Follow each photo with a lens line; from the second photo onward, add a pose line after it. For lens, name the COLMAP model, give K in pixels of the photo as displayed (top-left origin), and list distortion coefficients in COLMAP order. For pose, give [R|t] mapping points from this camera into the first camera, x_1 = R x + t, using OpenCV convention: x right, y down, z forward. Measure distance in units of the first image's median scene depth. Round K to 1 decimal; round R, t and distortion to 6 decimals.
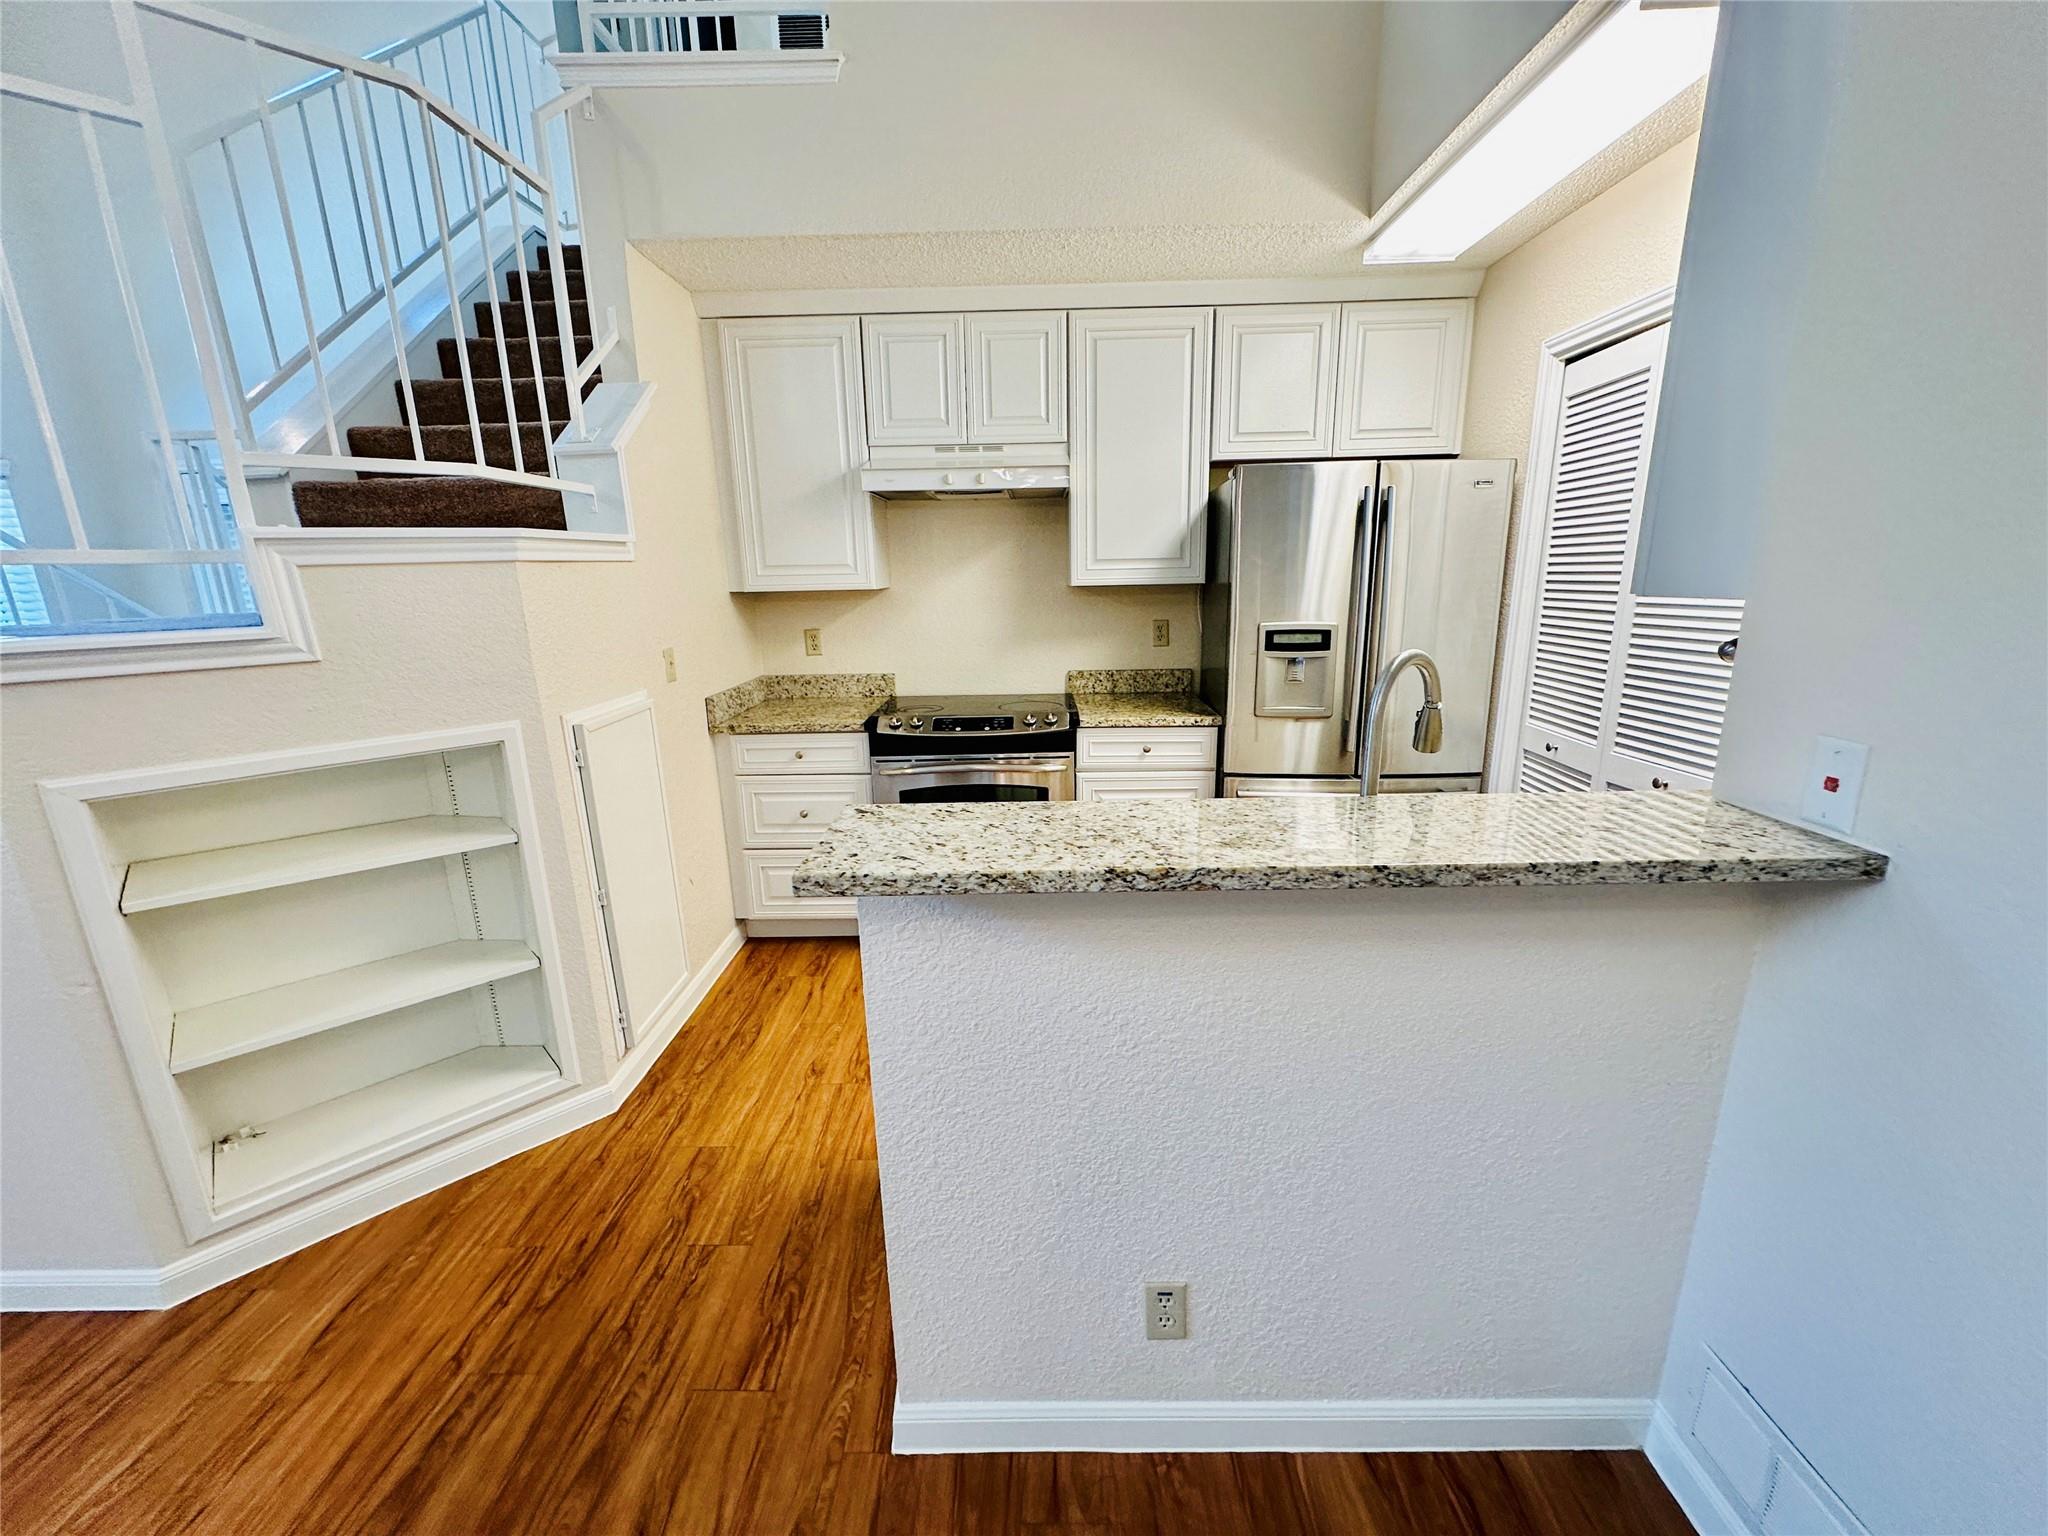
lens RADIAL K [[816.5, 0, 1024.6], [0, 816.5, 767.2], [0, 0, 1]] dist [-0.003050, 0.000894]
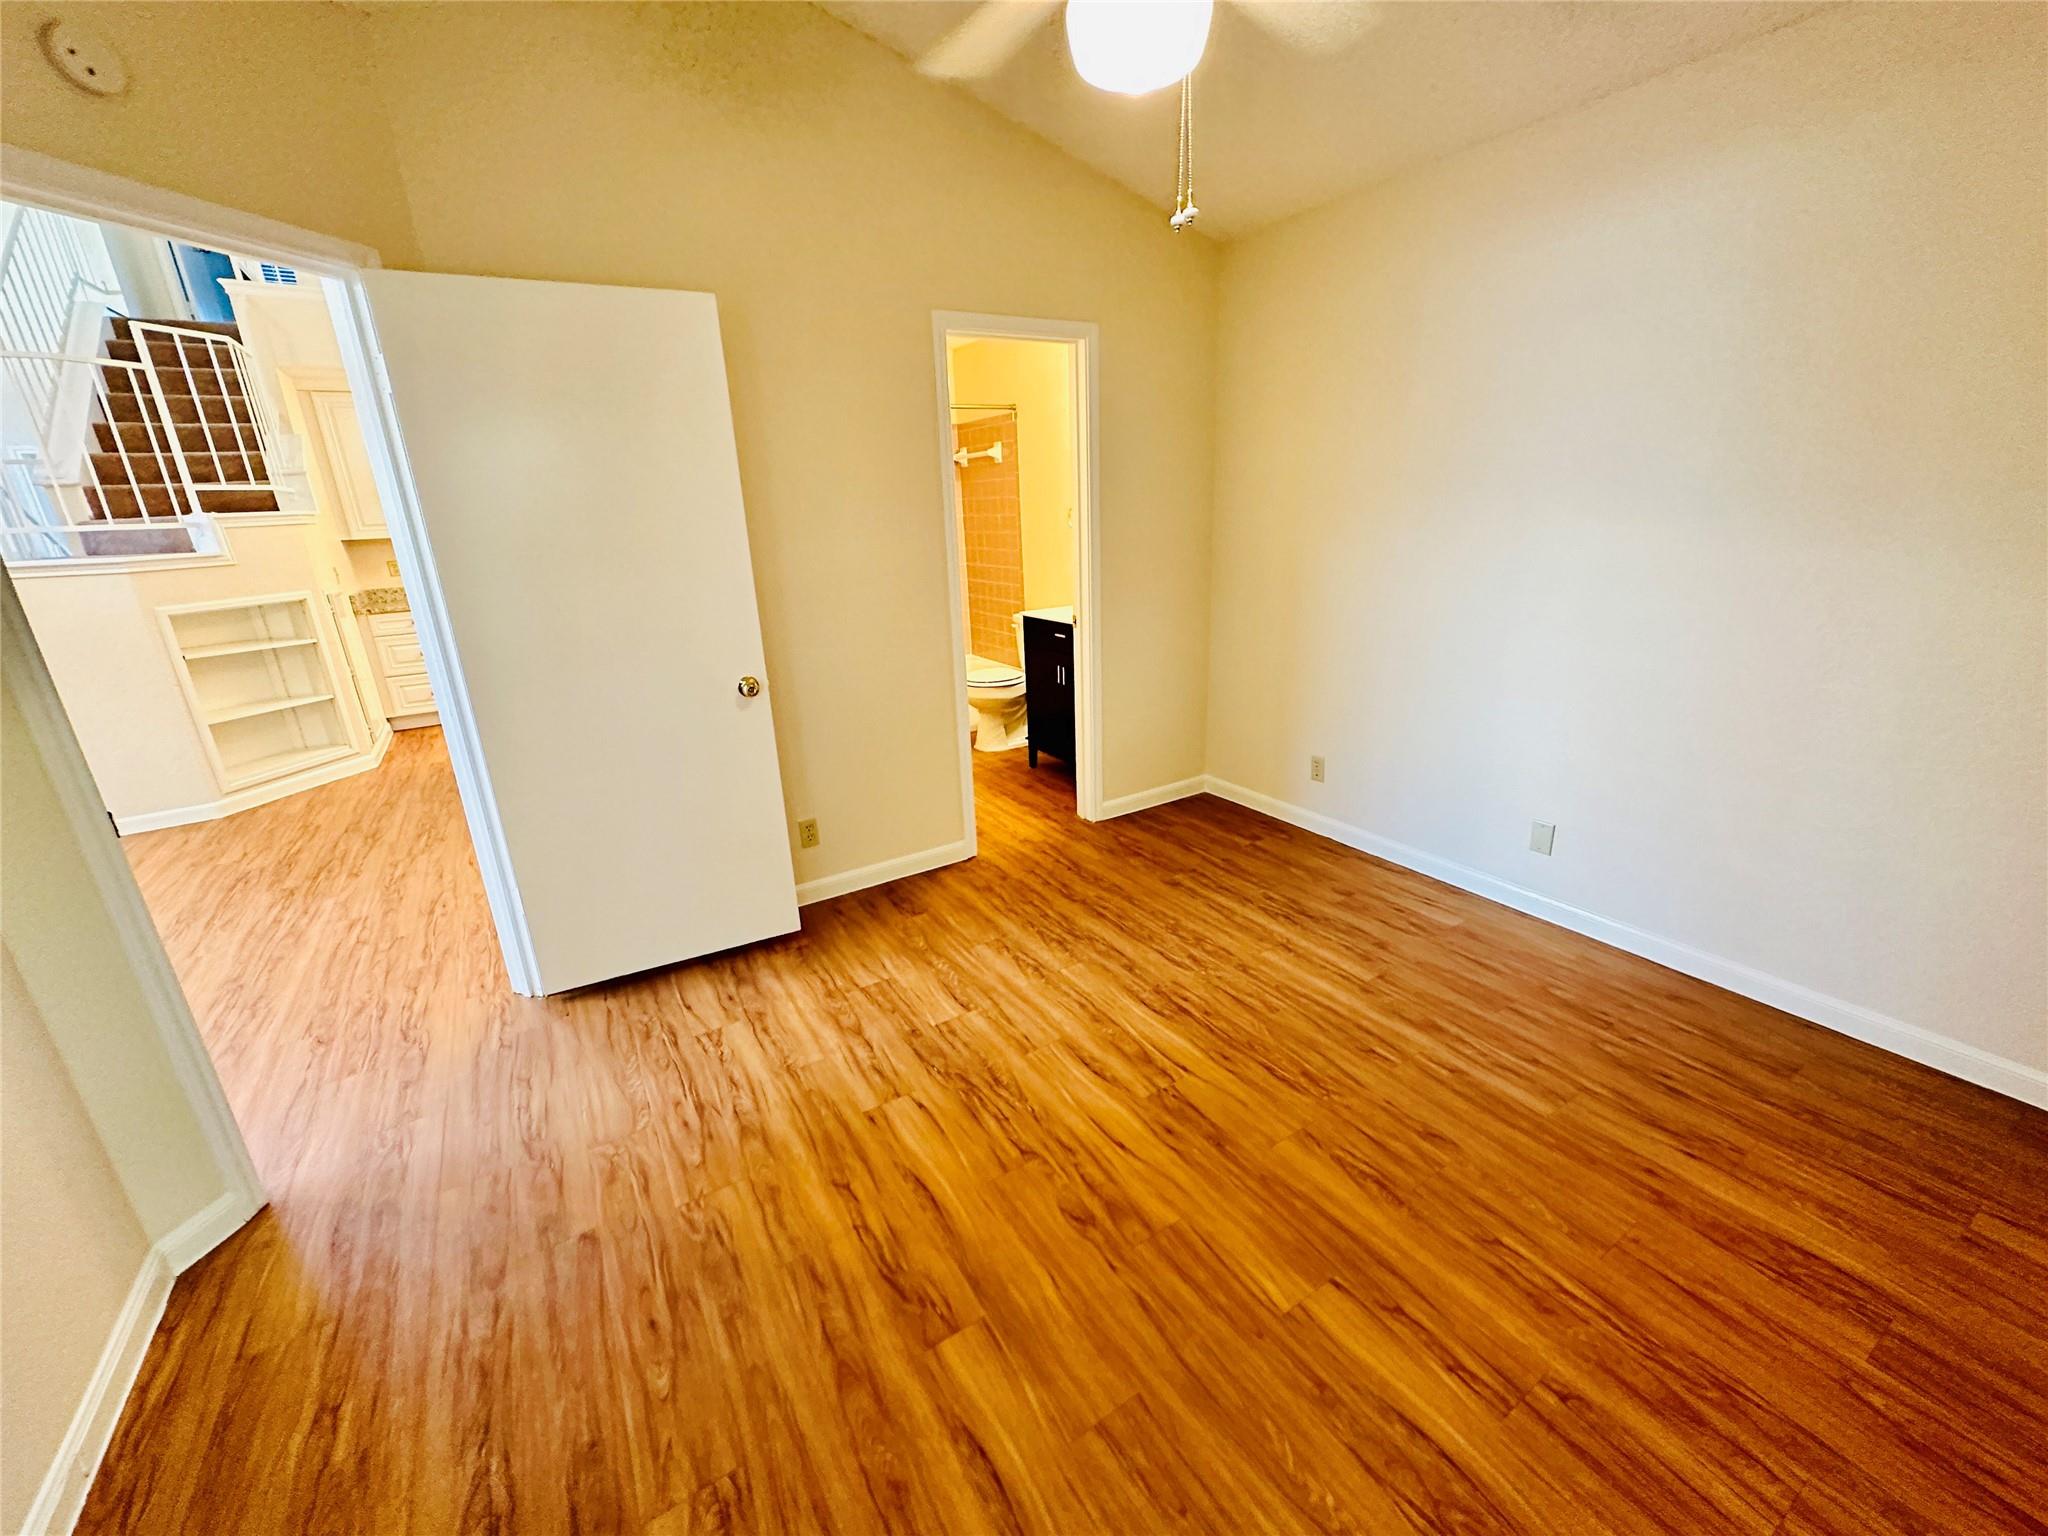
lens RADIAL K [[816.5, 0, 1019.4], [0, 816.5, 767.8], [0, 0, 1]] dist [-0.003050, 0.000894]
pose [[0.844486, -0.179986, 0.504429, -0.102164], [0.151061, 0.983647, 0.098079, 0.364366], [-0.513833, -0.006627, 0.857865, -1.458314]]
